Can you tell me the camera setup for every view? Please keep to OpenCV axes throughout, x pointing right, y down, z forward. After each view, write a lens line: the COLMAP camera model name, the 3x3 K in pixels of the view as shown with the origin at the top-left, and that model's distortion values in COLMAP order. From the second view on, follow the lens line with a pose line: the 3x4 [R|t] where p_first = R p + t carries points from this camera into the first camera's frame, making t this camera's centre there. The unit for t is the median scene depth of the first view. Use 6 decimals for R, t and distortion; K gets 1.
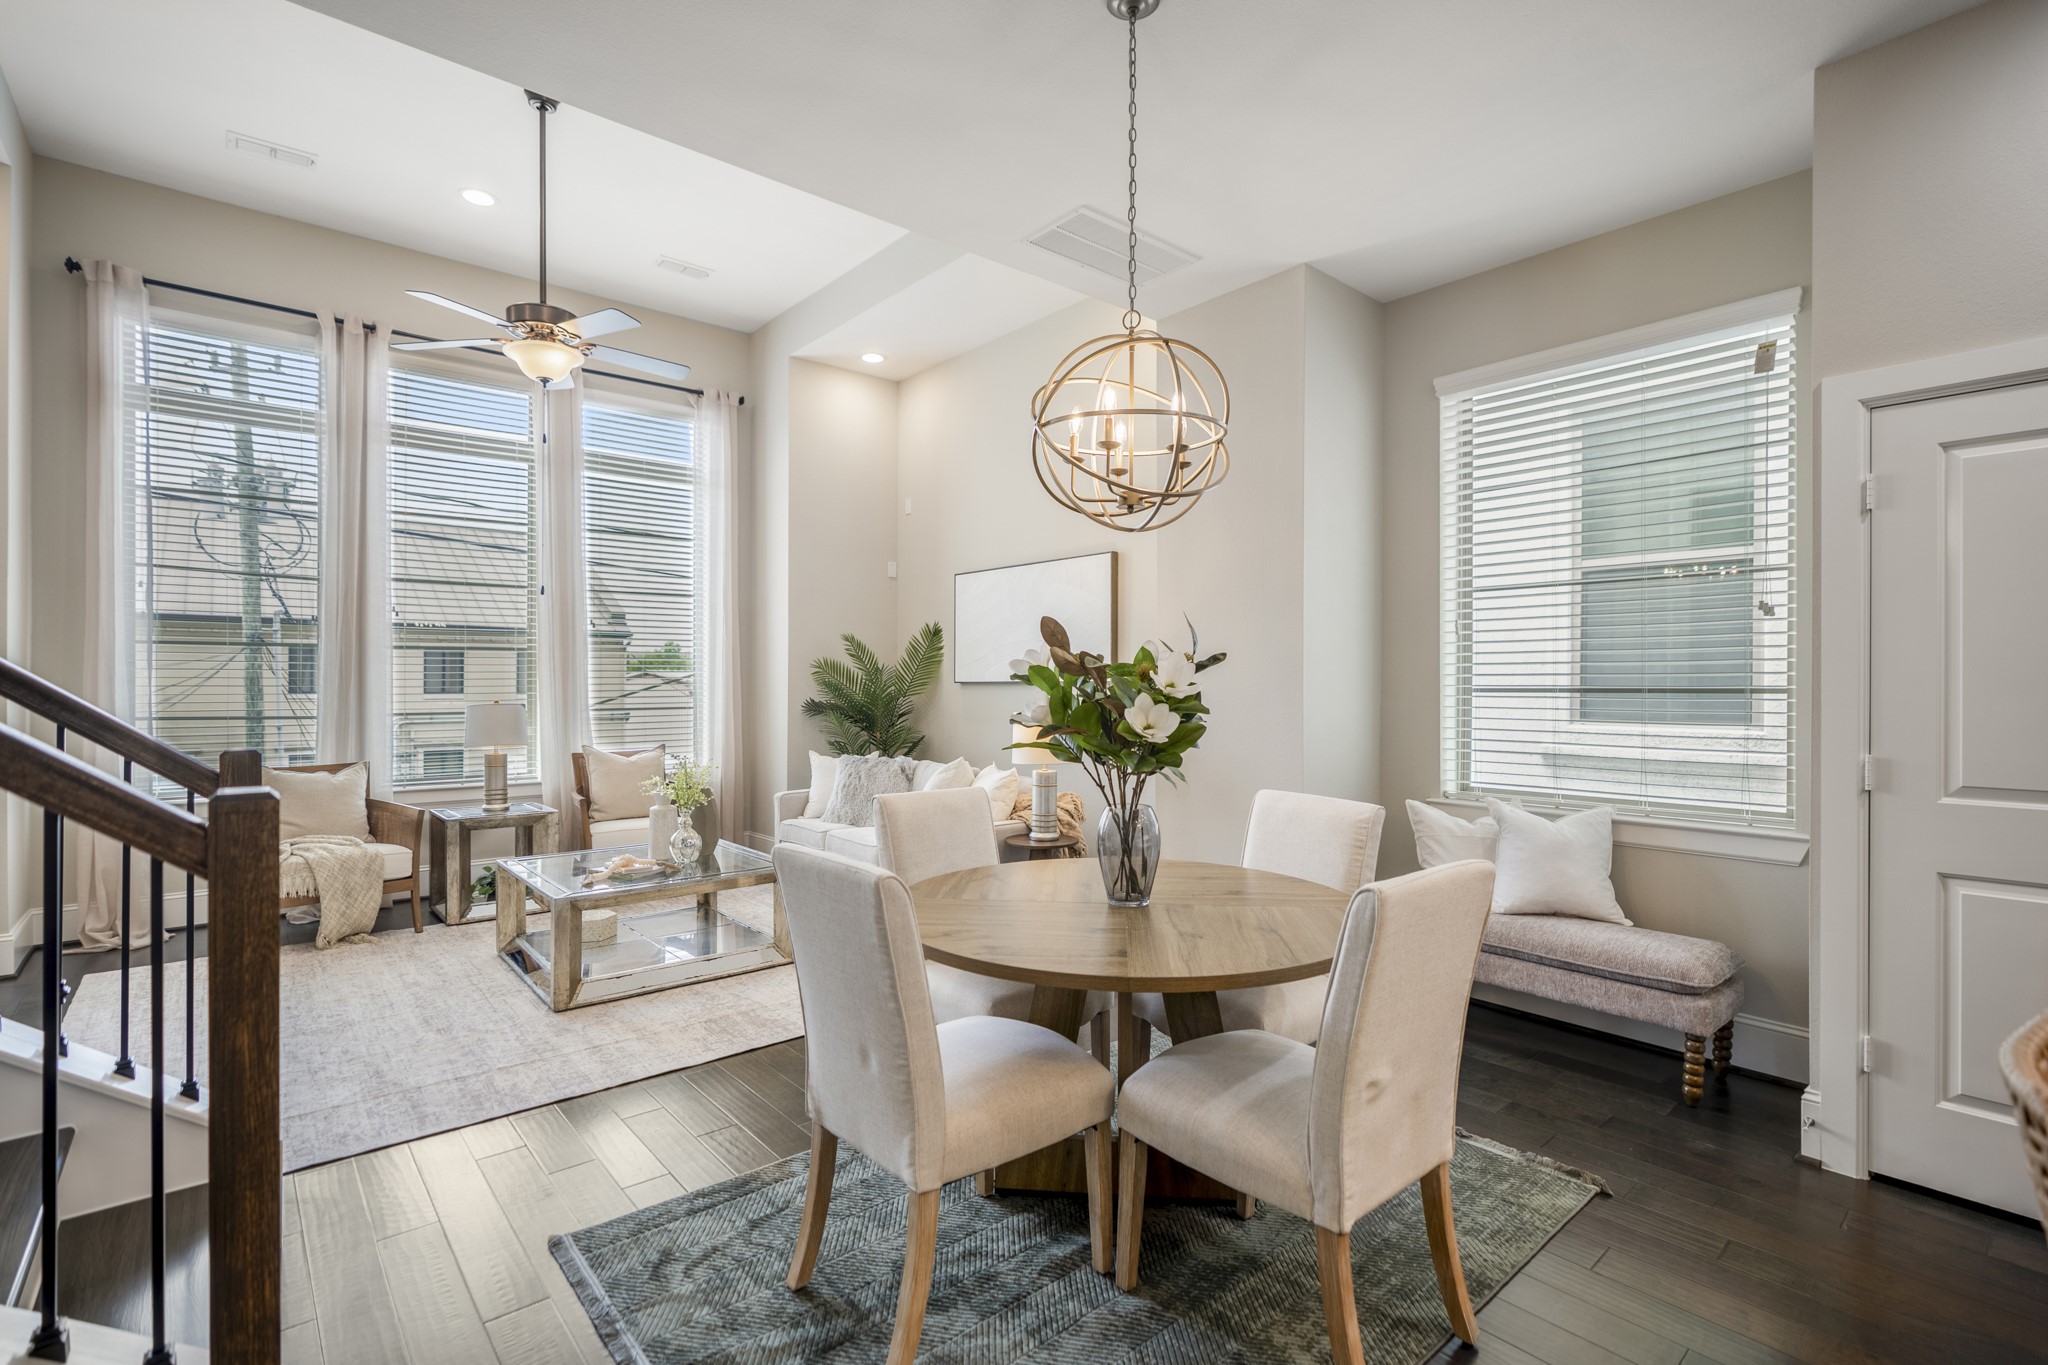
lens RADIAL K [[938.8, 0, 1026.0], [0, 938.8, 684.3], [0, 0, 1]] dist [-0.002704, -0.000389]
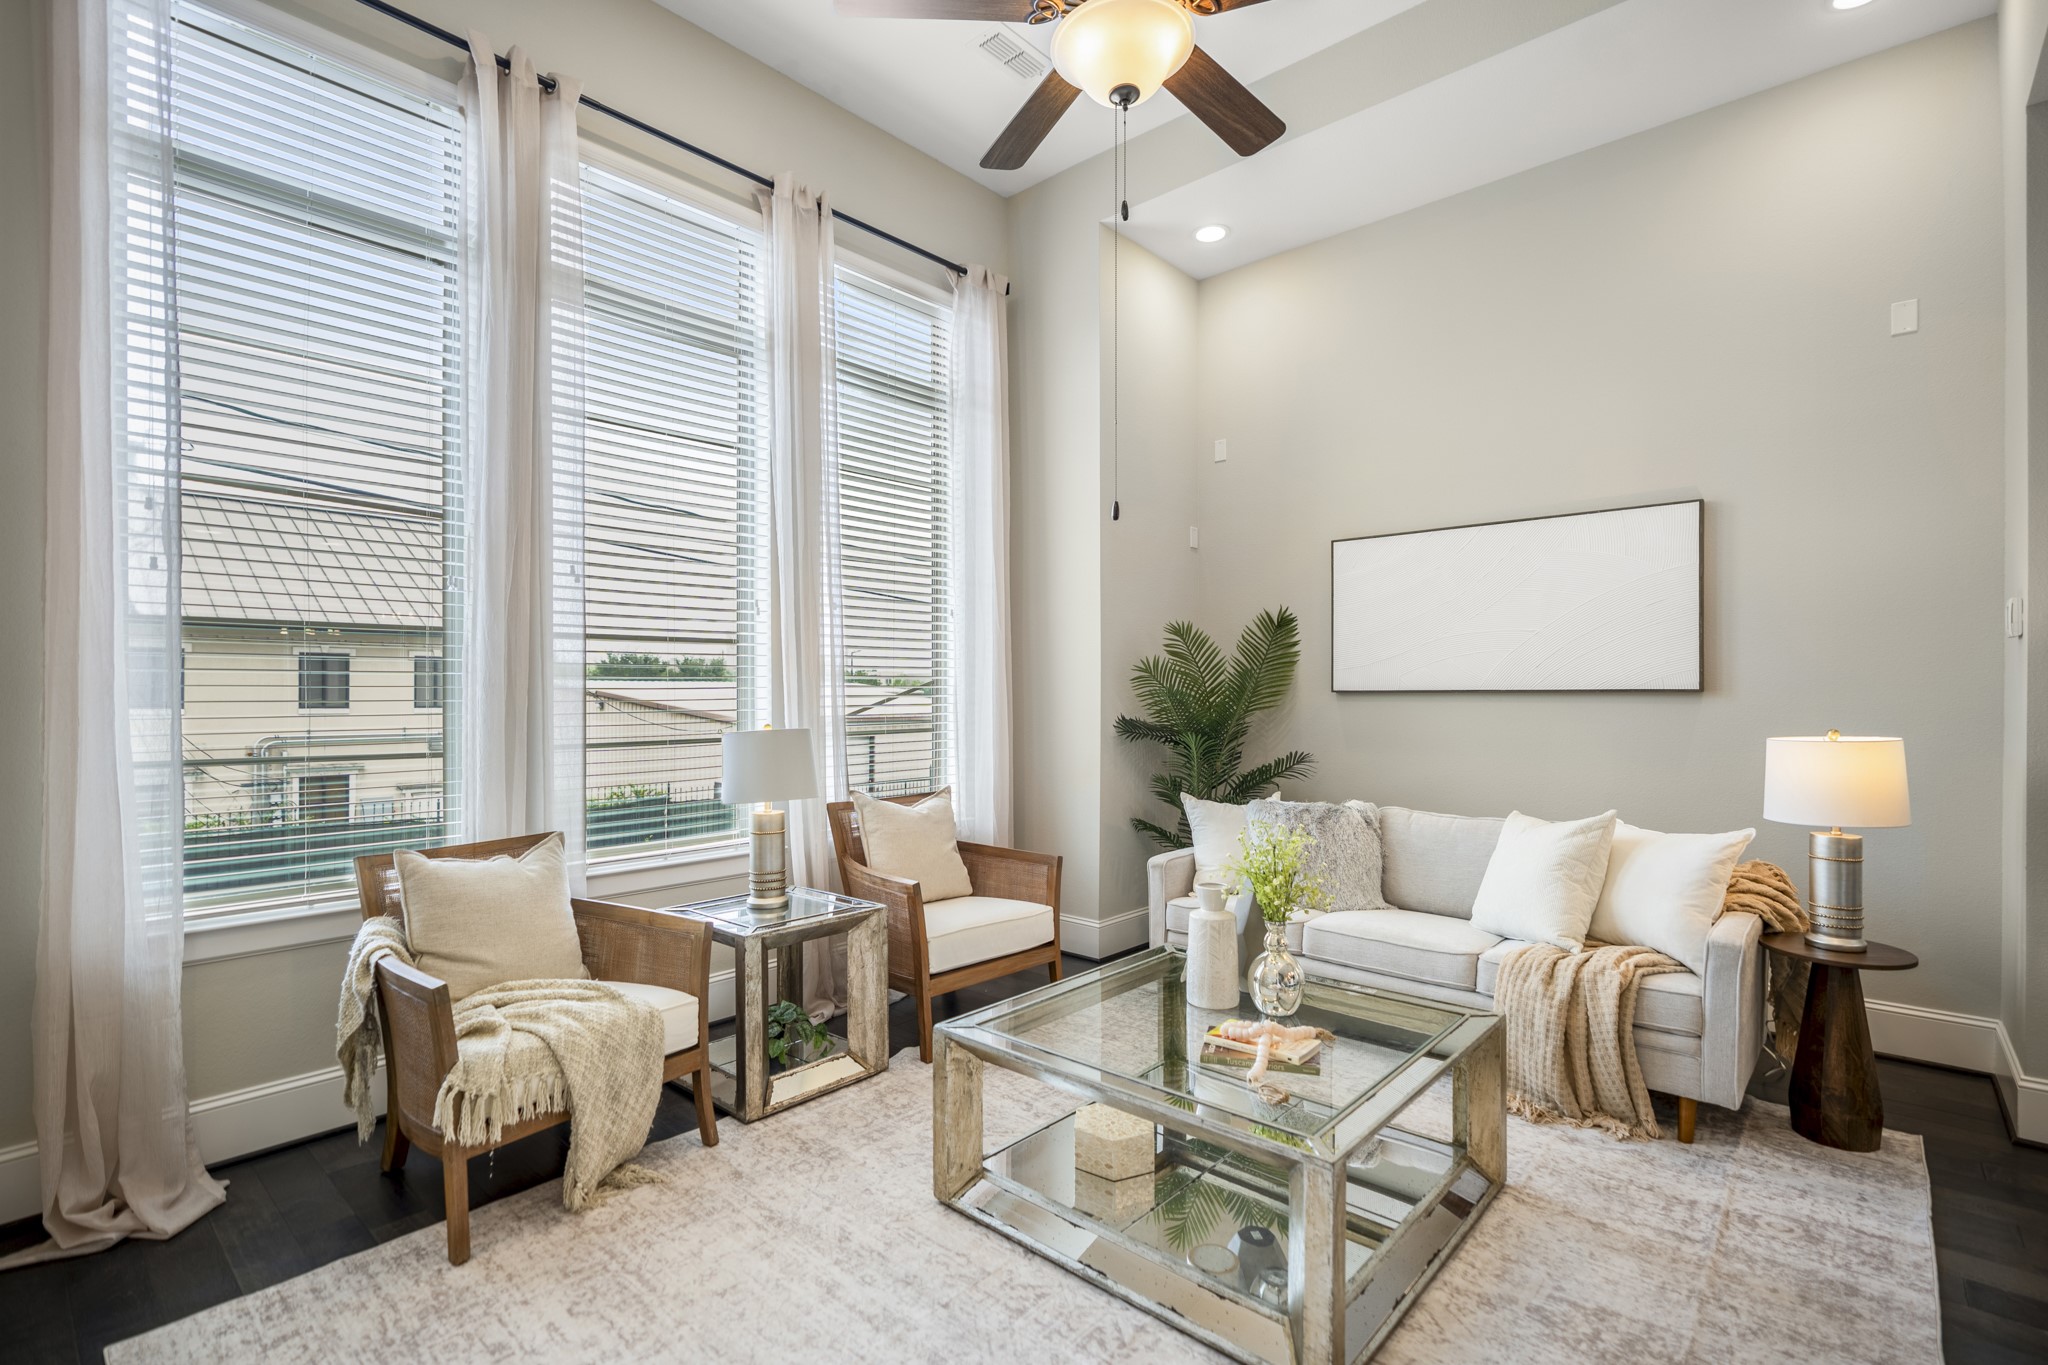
lens RADIAL K [[945.1, 0, 1022.6], [0, 945.1, 693.0], [0, 0, 1]] dist [-0.001482, 0.000357]
pose [[0.991514, -0.004056, 0.129939, -0.529442], [0.004218, 0.999991, -0.000977, -0.001711], [-0.129934, 0.001517, 0.991522, 0.415745]]
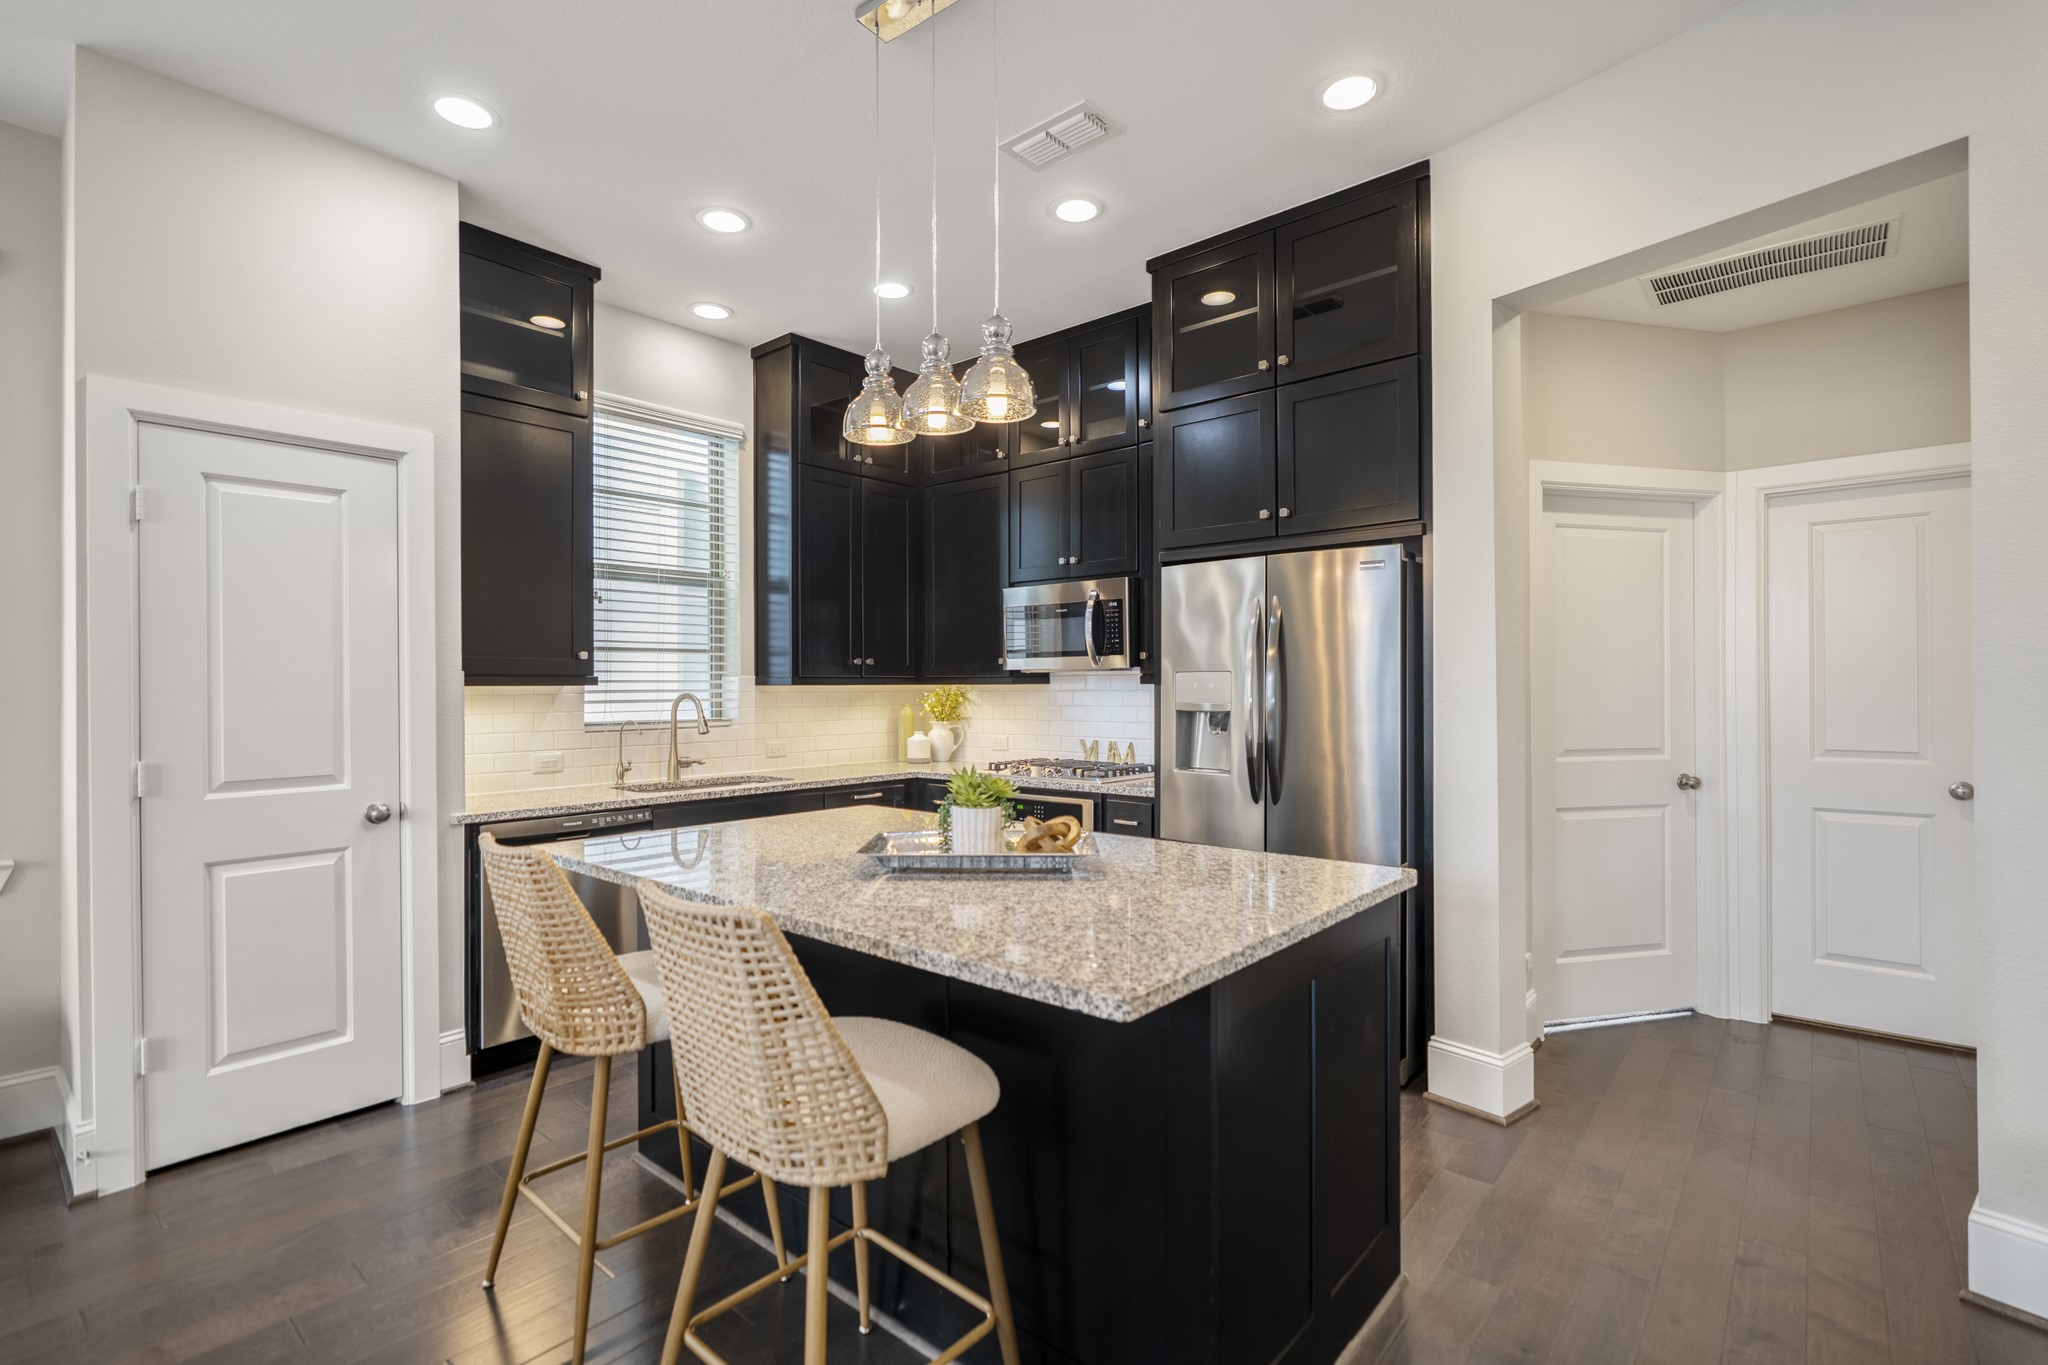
lens RADIAL K [[938.8, 0, 1026.0], [0, 938.8, 684.3], [0, 0, 1]] dist [-0.002704, -0.000389]
pose [[-0.148793, -0.001144, 0.988868, -0.121280], [0.006561, 0.999976, 0.002144, -0.002263], [-0.988847, 0.006807, -0.148782, 0.100271]]
